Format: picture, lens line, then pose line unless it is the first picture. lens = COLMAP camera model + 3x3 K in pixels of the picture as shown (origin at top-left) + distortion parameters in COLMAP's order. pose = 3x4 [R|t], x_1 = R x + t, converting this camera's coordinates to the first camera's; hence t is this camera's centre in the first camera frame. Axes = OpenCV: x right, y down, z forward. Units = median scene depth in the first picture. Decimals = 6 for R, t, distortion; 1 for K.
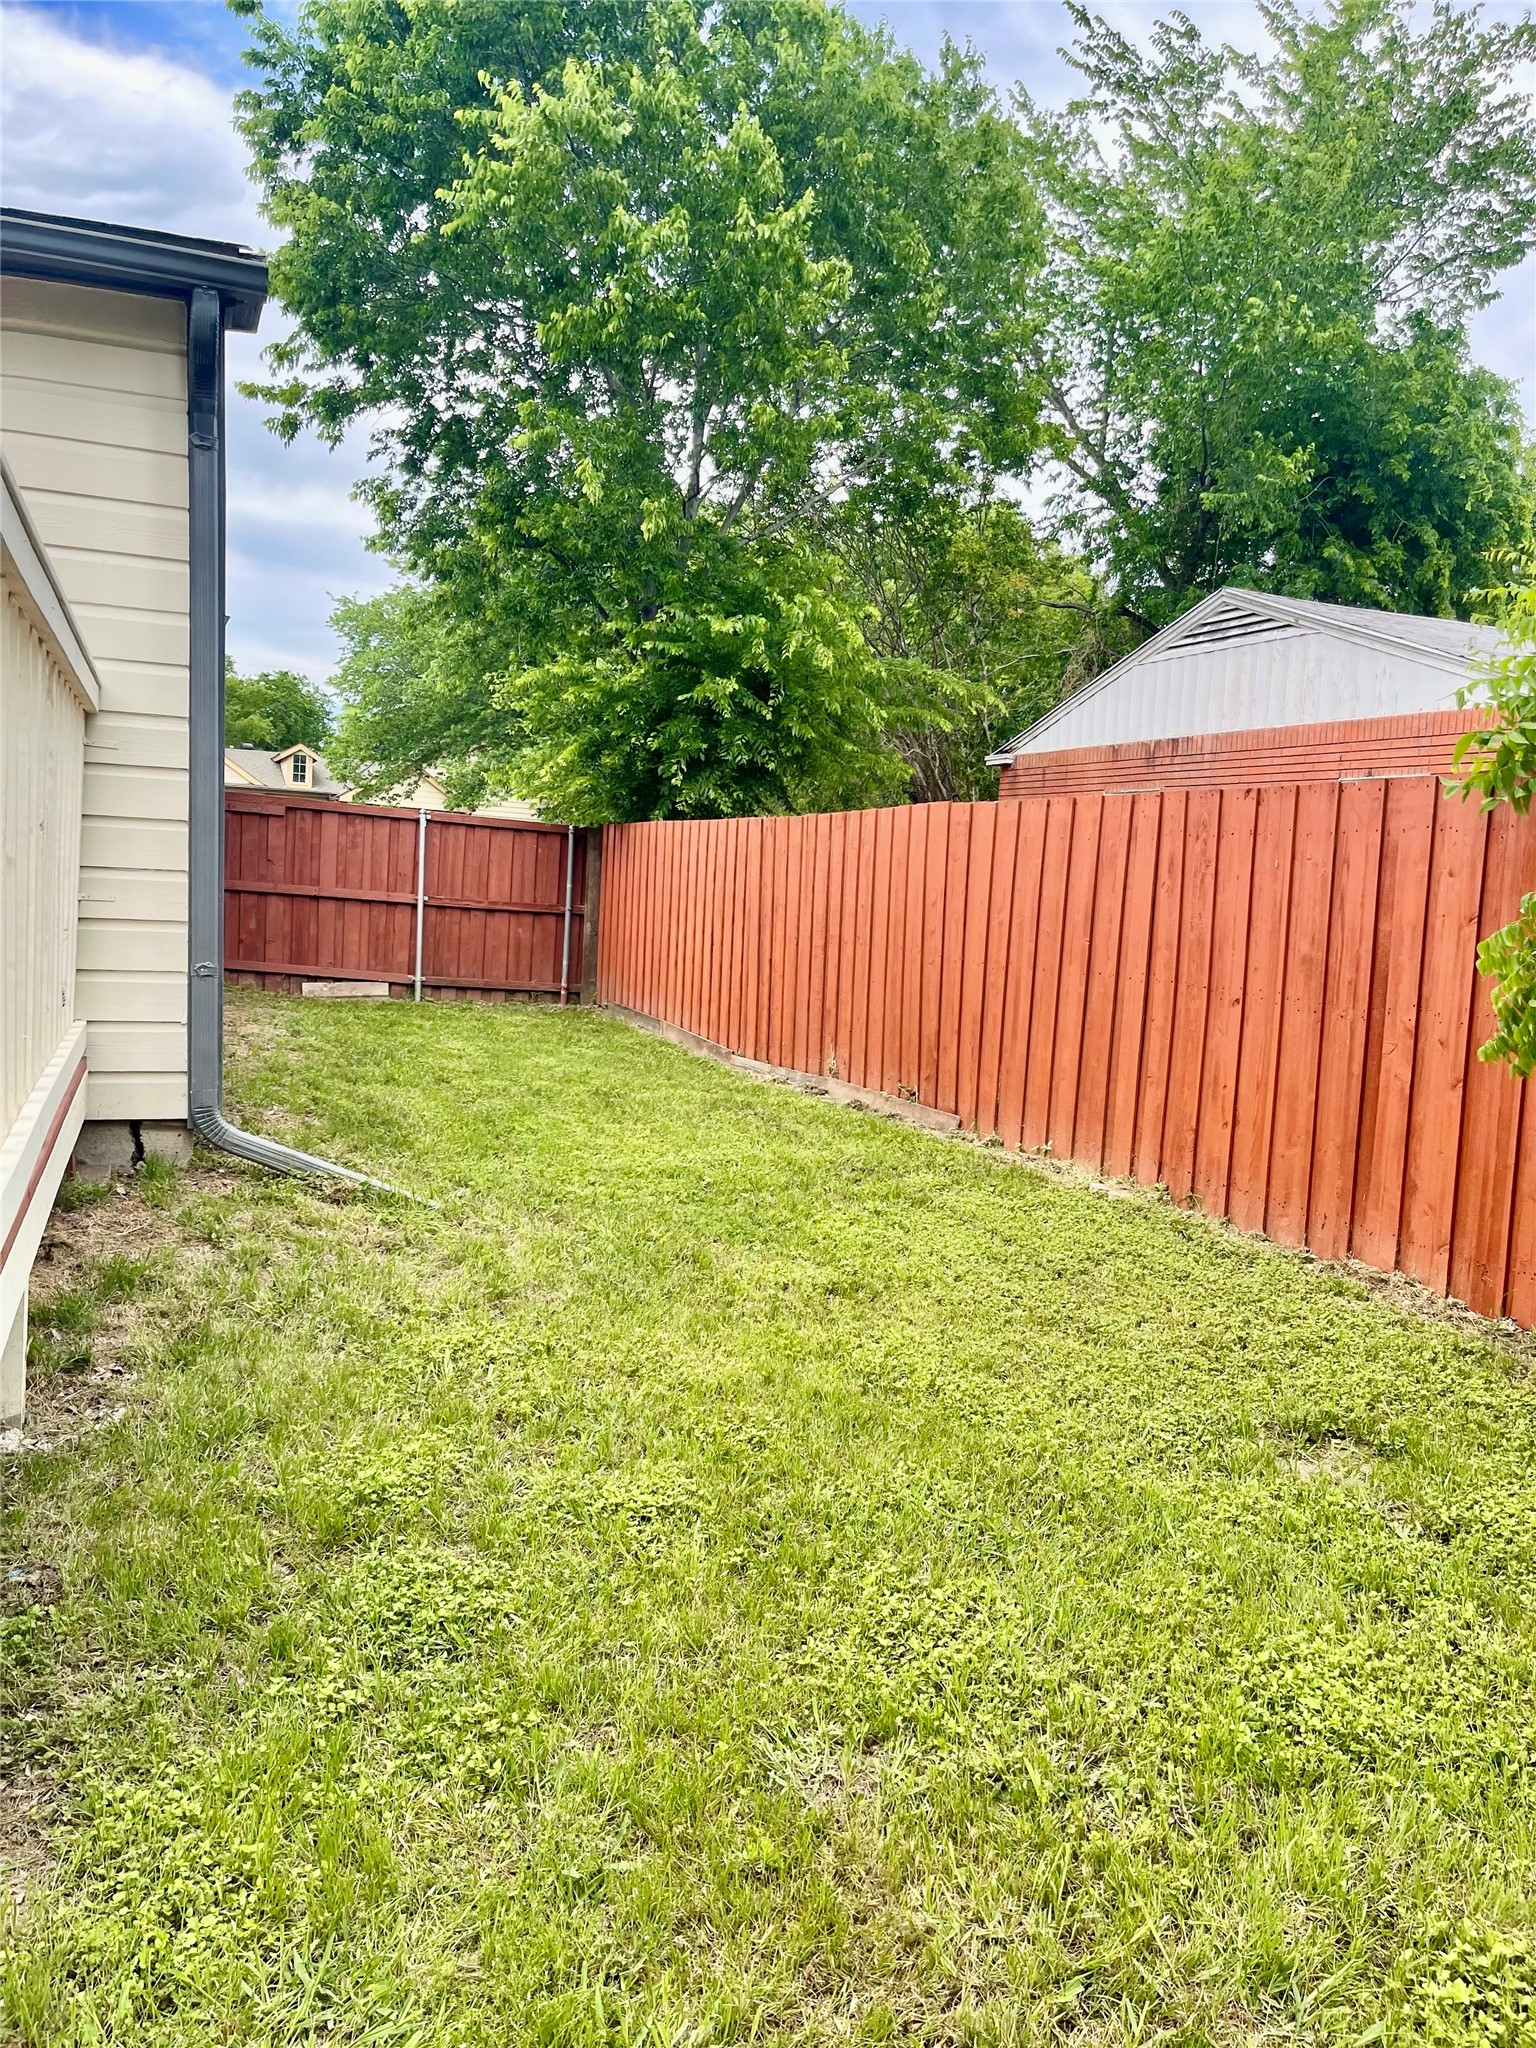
lens RADIAL K [[1539.9, 0, 771.4], [0, 1539.9, 1017.0], [0, 0, 1]] dist [0.070164, -0.085334]
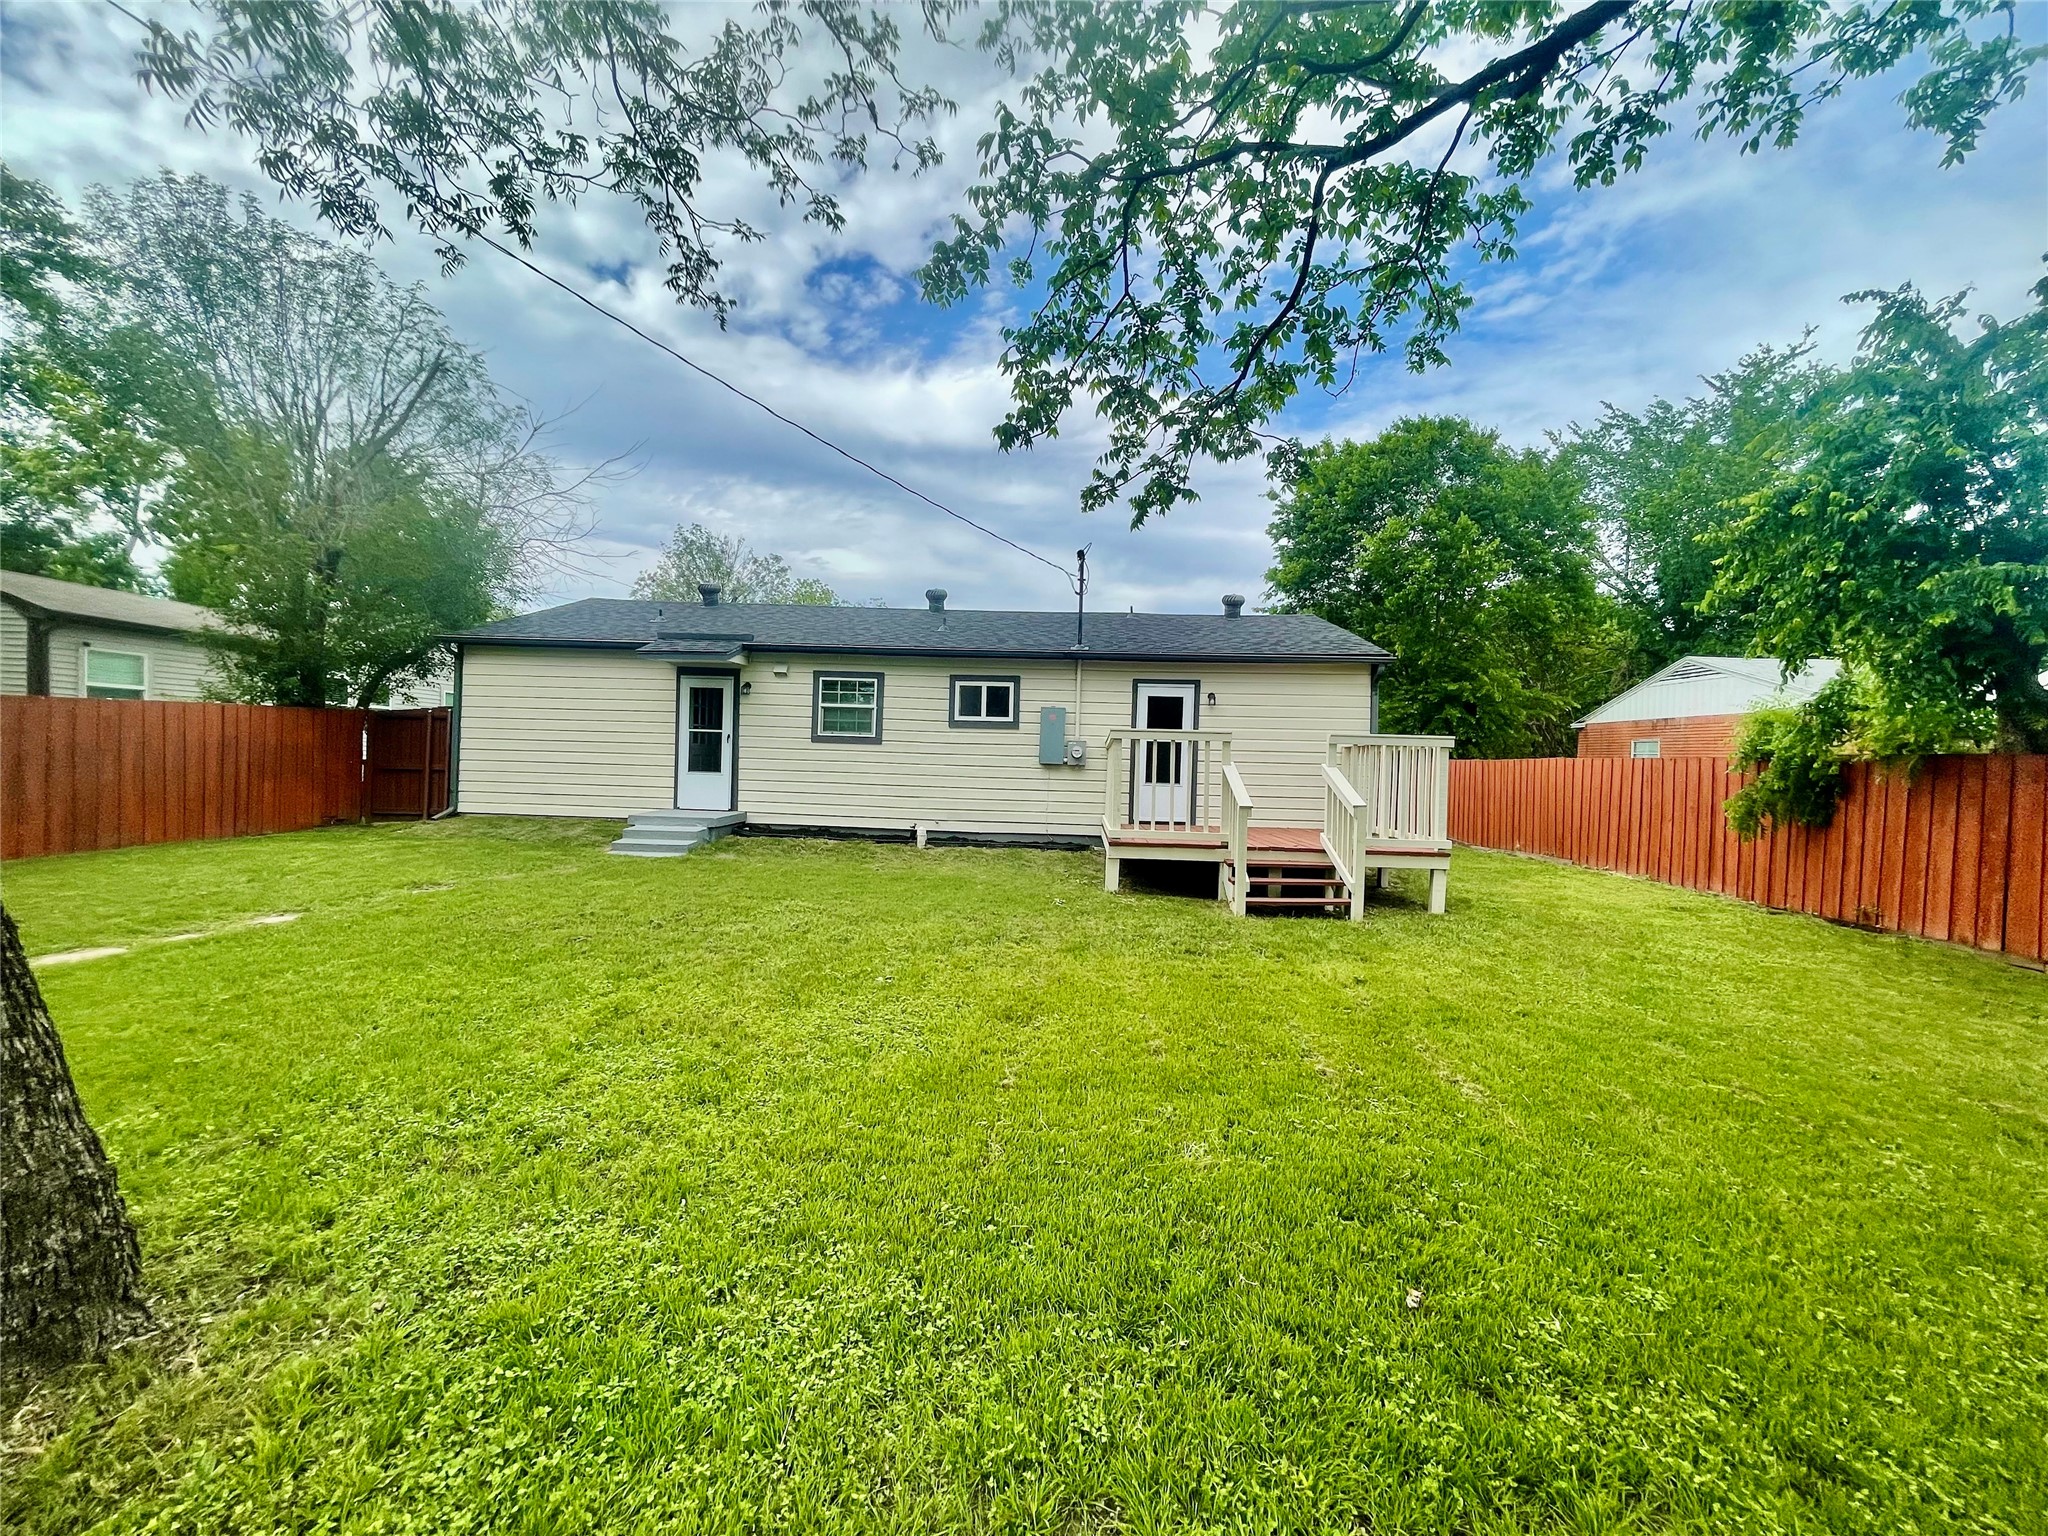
lens RADIAL K [[826.7, 0, 1030.2], [0, 826.7, 774.3], [0, 0, 1]] dist [0.000240, 0.000107]
pose [[0.907510, -0.019756, -0.419566, -0.091869], [-0.018183, 0.996109, -0.086233, 0.031155], [0.419637, 0.085886, 0.903620, -0.535616]]
